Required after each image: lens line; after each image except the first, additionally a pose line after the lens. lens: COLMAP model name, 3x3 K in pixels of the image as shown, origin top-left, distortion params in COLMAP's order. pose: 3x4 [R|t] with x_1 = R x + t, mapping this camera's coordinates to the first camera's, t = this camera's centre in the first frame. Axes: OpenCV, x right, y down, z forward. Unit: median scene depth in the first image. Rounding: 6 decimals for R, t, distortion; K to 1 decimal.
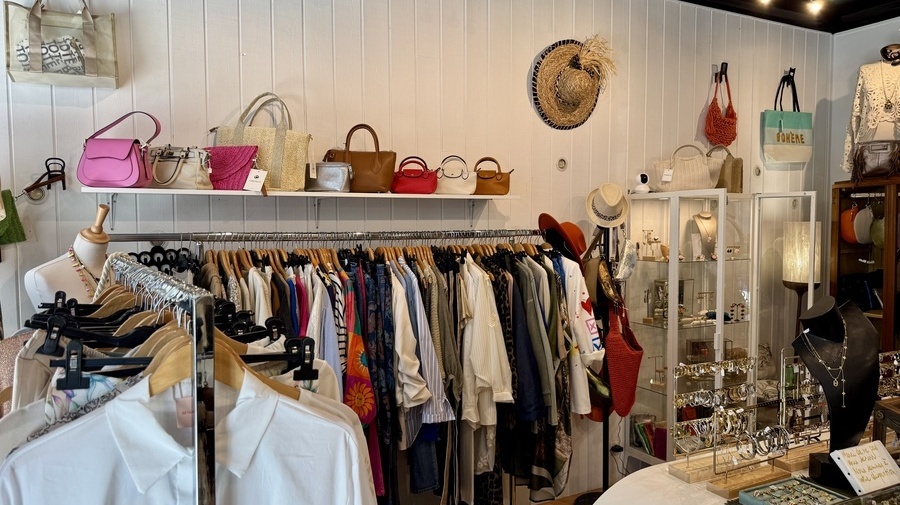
lens RADIAL K [[657.2, 0, 448.2], [0, 657.2, 256.5], [0, 0, 1]] dist [0.056975, -0.062047]
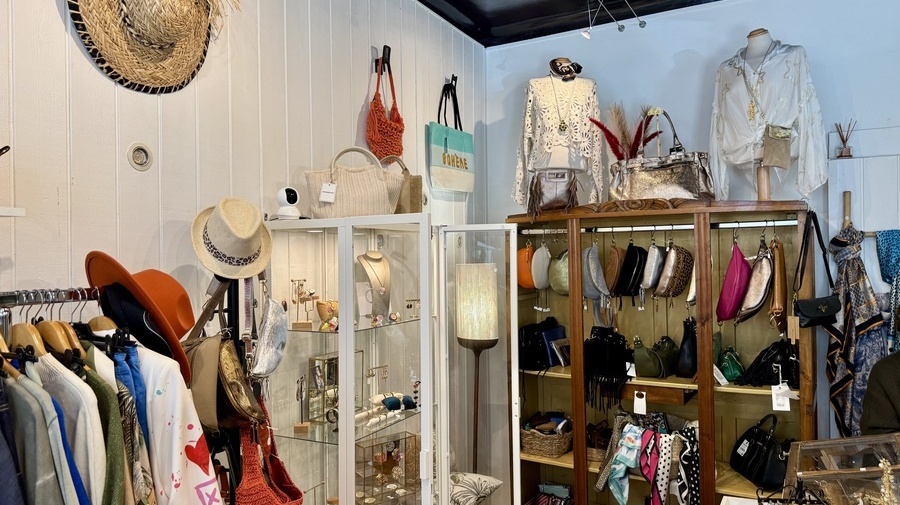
lens RADIAL K [[657.2, 0, 457.0], [0, 657.2, 262.3], [0, 0, 1]] dist [0.056975, -0.062047]
pose [[0.832010, -0.008813, 0.554691, 0.088964], [0.038082, 0.998423, -0.041258, -0.027179], [-0.553452, 0.055451, 0.831033, 0.430463]]
